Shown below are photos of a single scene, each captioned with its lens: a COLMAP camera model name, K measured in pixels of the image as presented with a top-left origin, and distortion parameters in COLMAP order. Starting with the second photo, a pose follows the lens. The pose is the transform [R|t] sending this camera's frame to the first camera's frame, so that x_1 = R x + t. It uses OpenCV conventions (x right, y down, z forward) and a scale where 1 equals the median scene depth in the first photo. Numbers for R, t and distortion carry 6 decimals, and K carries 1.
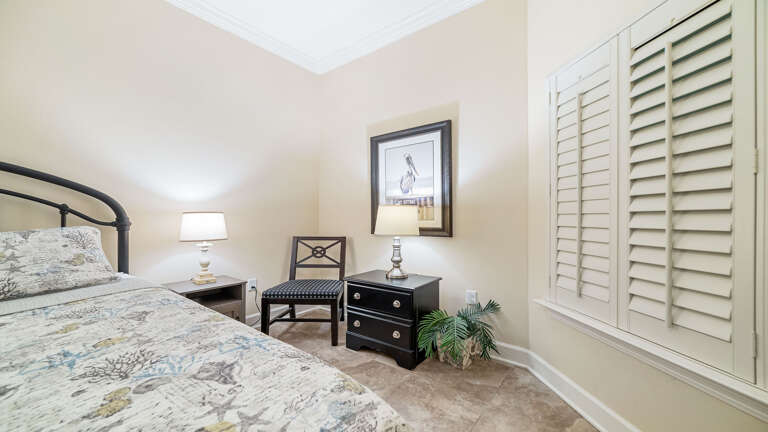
lens RADIAL K [[302.6, 0, 381.0], [0, 302.6, 218.9], [0, 0, 1]] dist [0.011649, -0.000422]
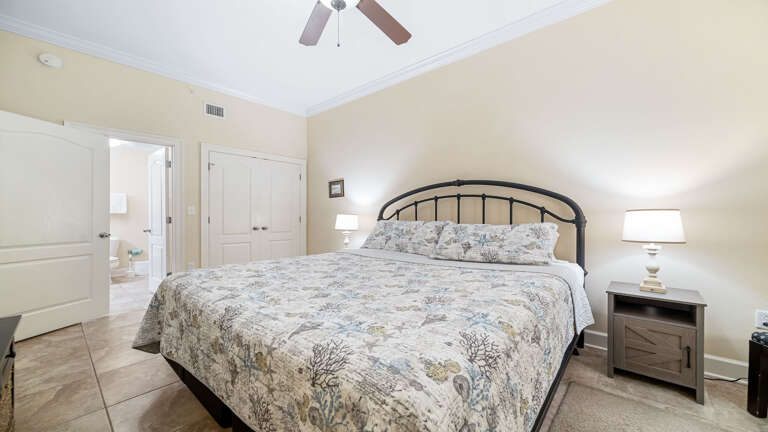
lens RADIAL K [[302.6, 0, 384.1], [0, 302.6, 217.6], [0, 0, 1]] dist [0.011649, -0.000422]
pose [[-0.078512, 0.001022, -0.996913, 0.388046], [0.000221, 0.999999, 0.001007, 0.000418], [0.996913, -0.000141, -0.078512, 0.346281]]
